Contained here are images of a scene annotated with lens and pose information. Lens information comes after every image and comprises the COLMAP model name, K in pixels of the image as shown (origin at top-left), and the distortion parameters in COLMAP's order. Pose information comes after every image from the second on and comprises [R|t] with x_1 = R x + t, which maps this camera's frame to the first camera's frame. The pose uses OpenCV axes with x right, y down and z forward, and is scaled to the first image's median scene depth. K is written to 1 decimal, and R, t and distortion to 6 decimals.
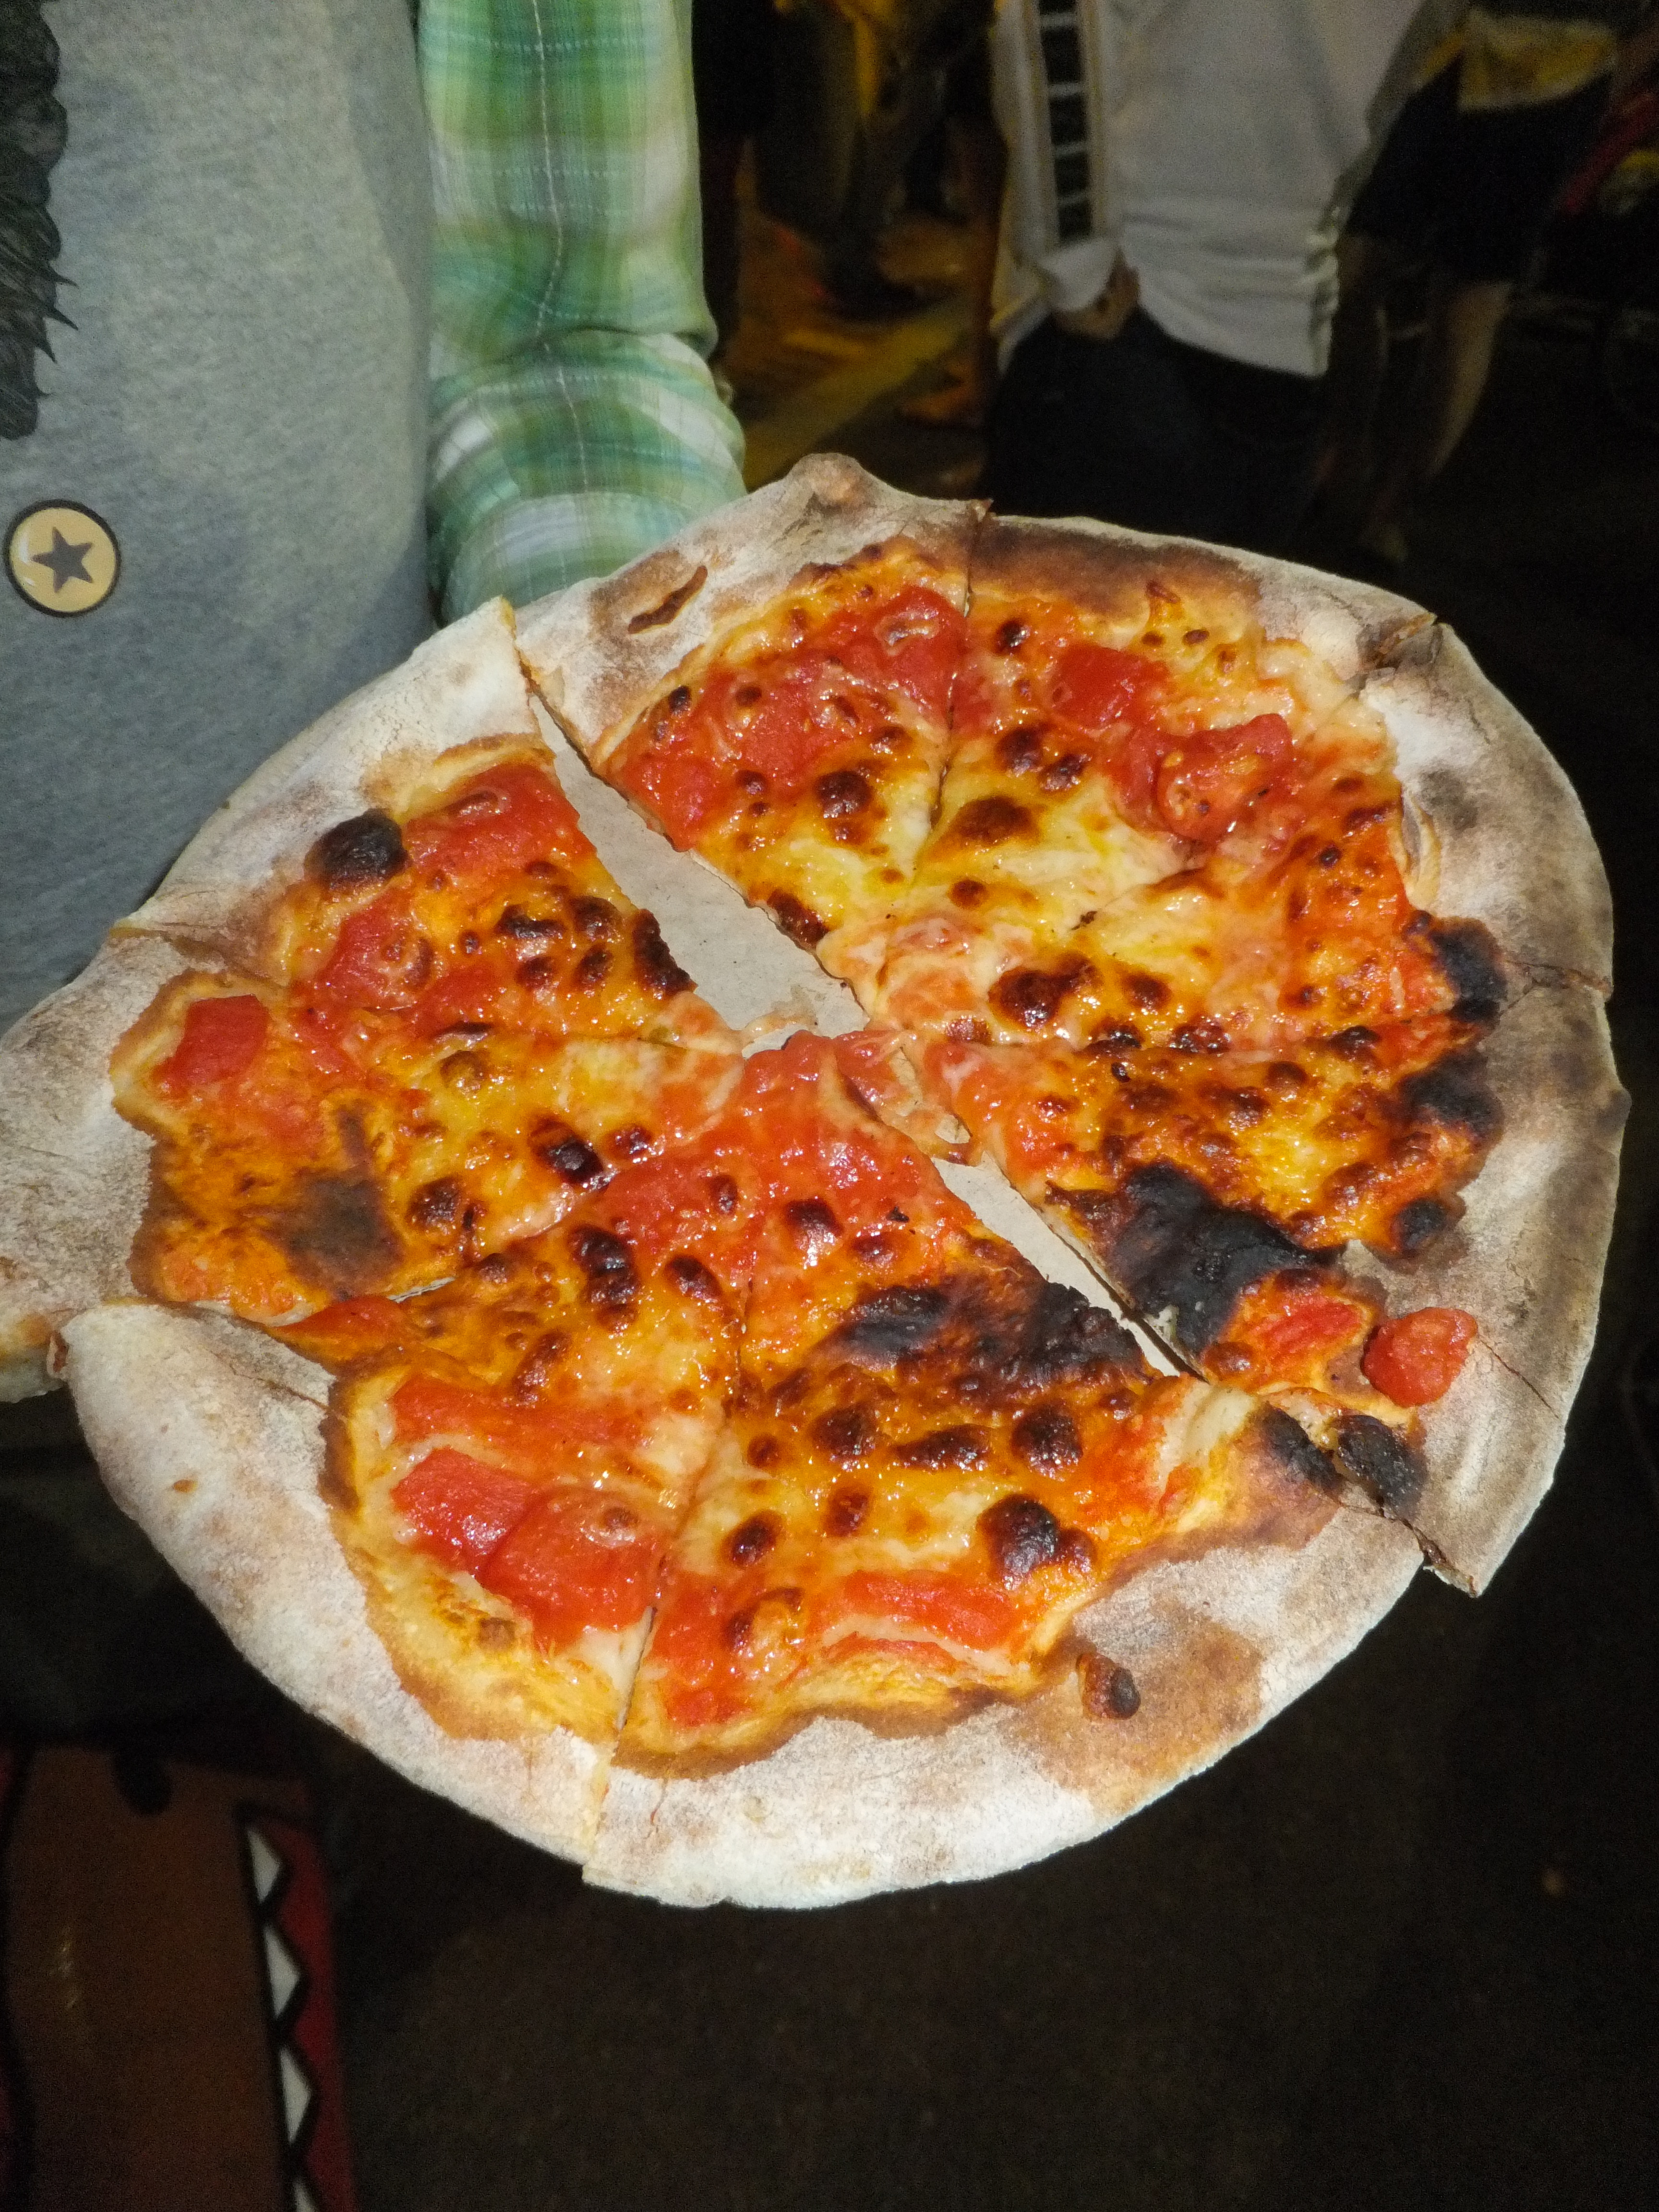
lens RADIAL K [[1439.9, 0, 829.5], [0, 1439.9, 1106.0], [0, 0, 1]] dist [0.019616, 0.000698]
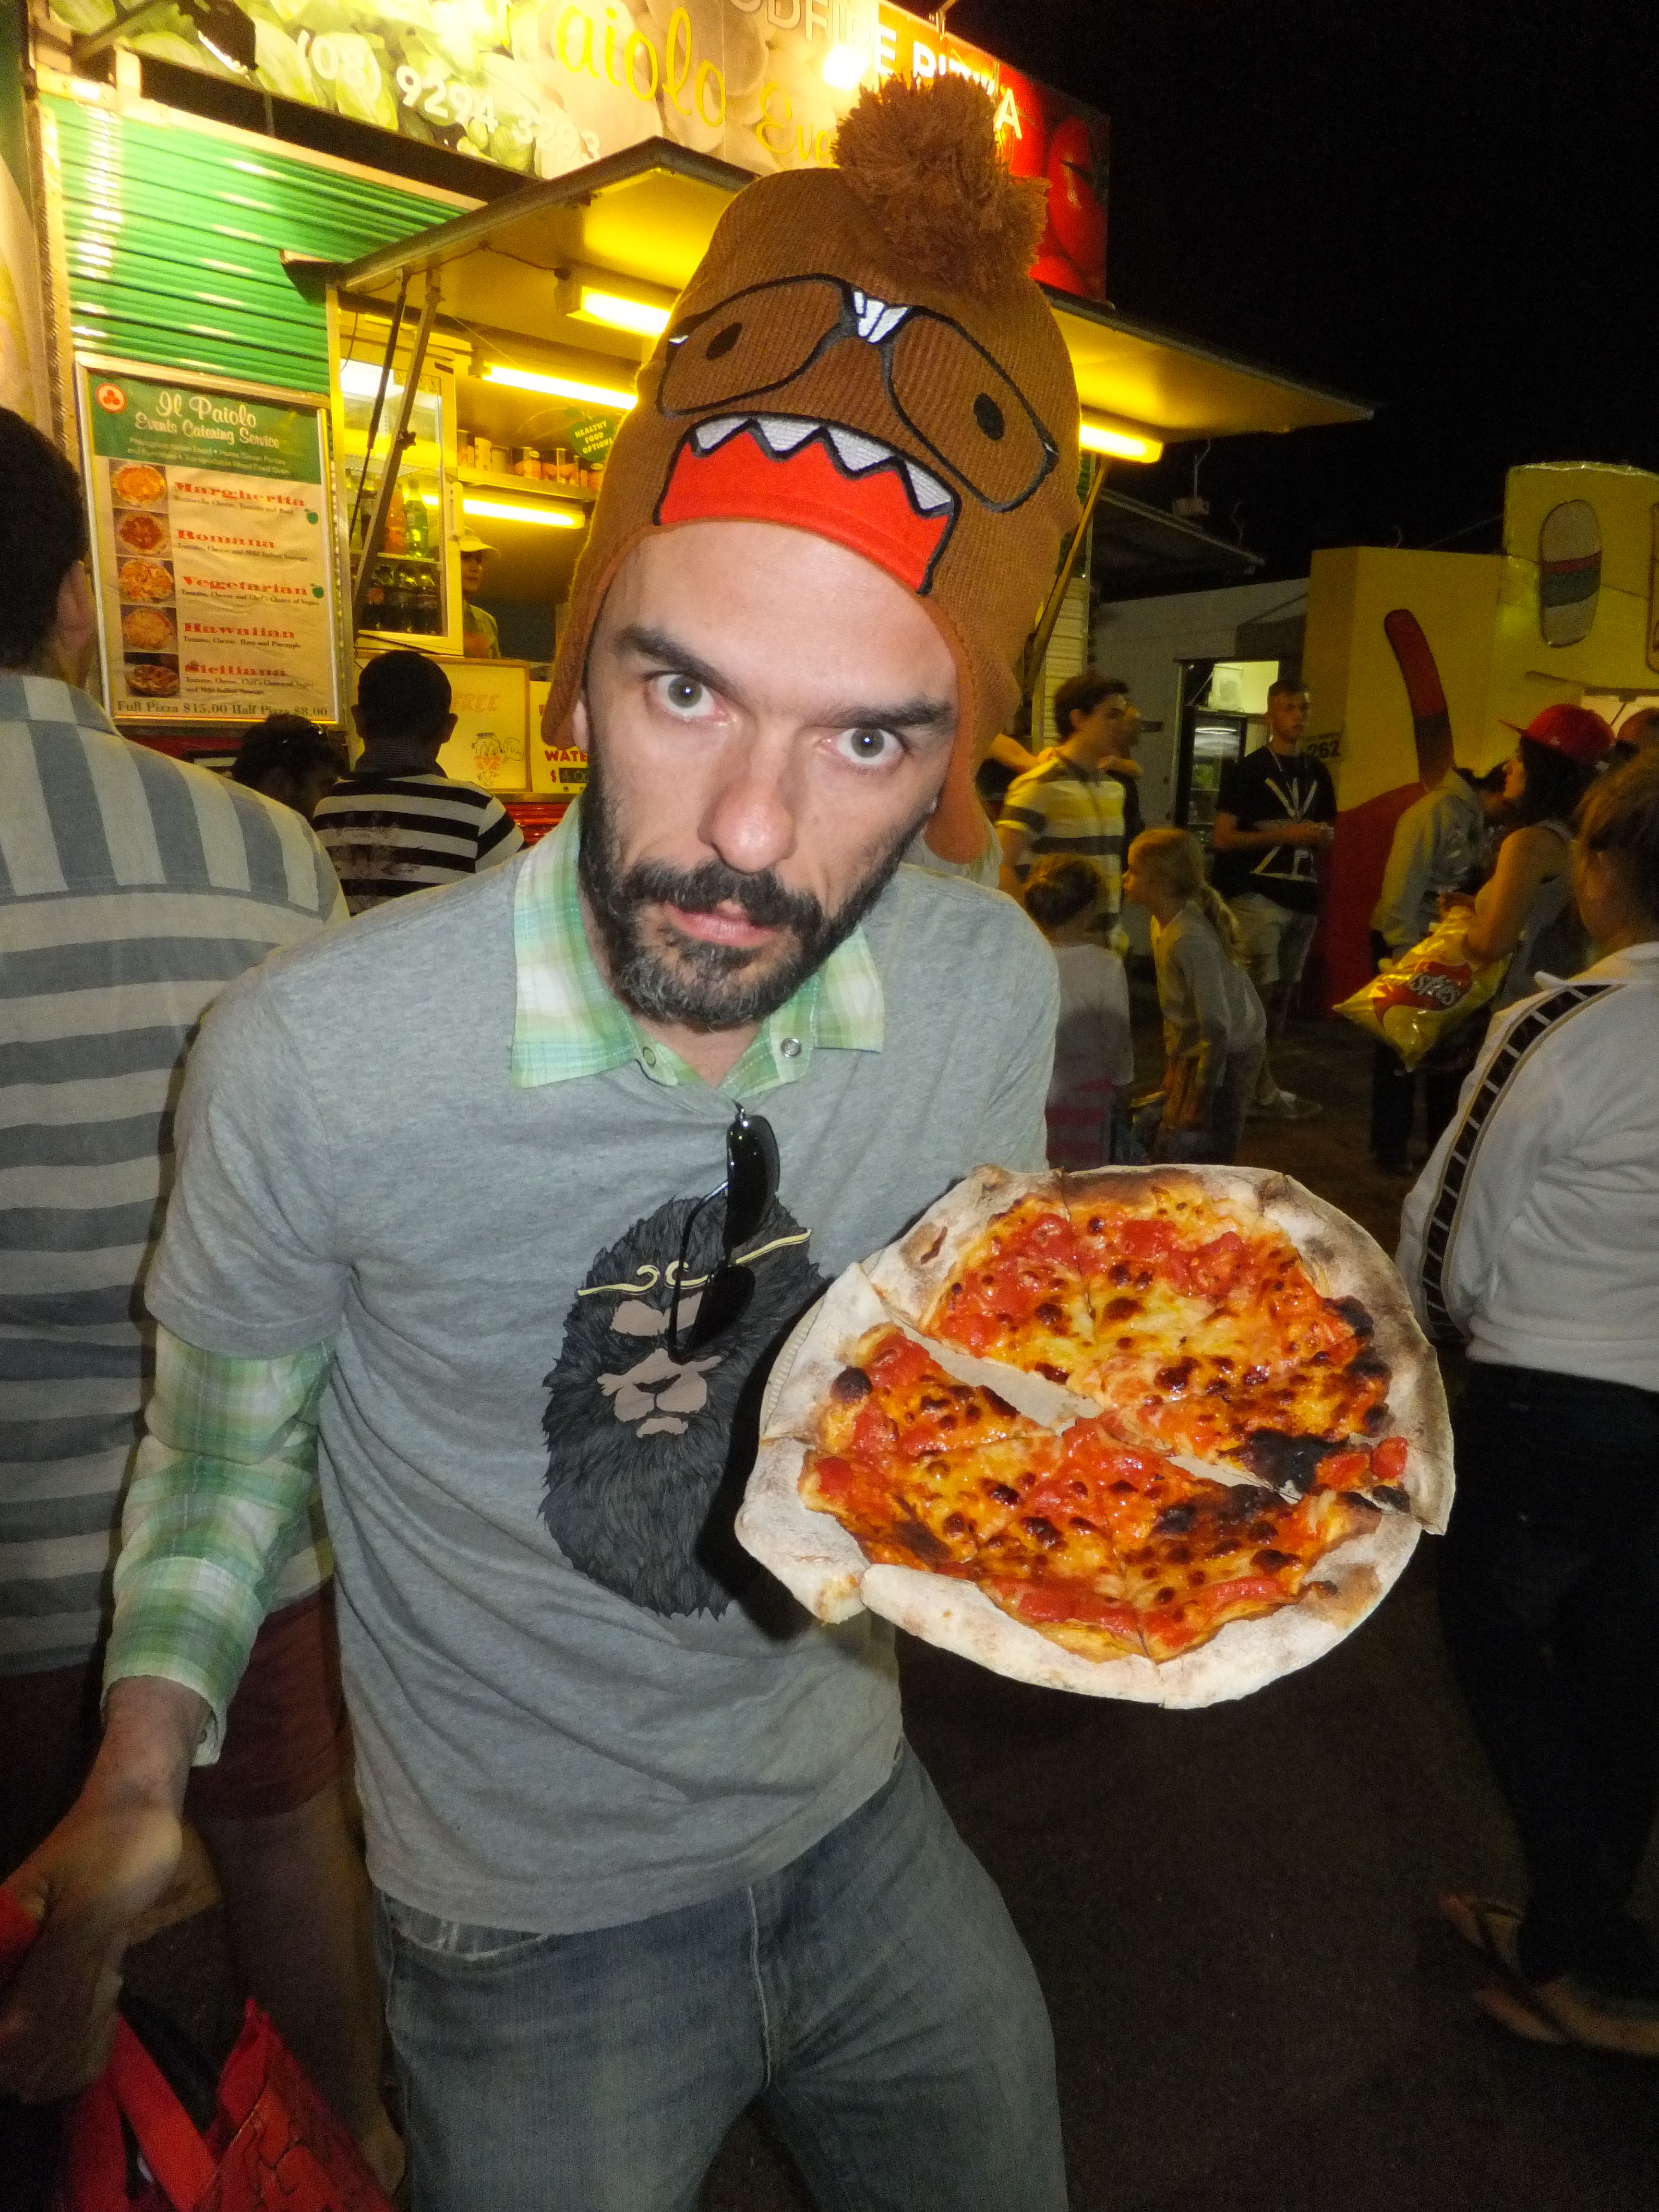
lens RADIAL K [[1501.6, 0, 829.5], [0, 1501.6, 1106.0], [0, 0, 1]] dist [-0.190080, 0.000441]
pose [[0.969567, -0.201019, 0.139752, -0.538345], [0.240839, 0.885706, -0.396889, 0.289201], [-0.043997, 0.418468, 0.907165, -1.034519]]
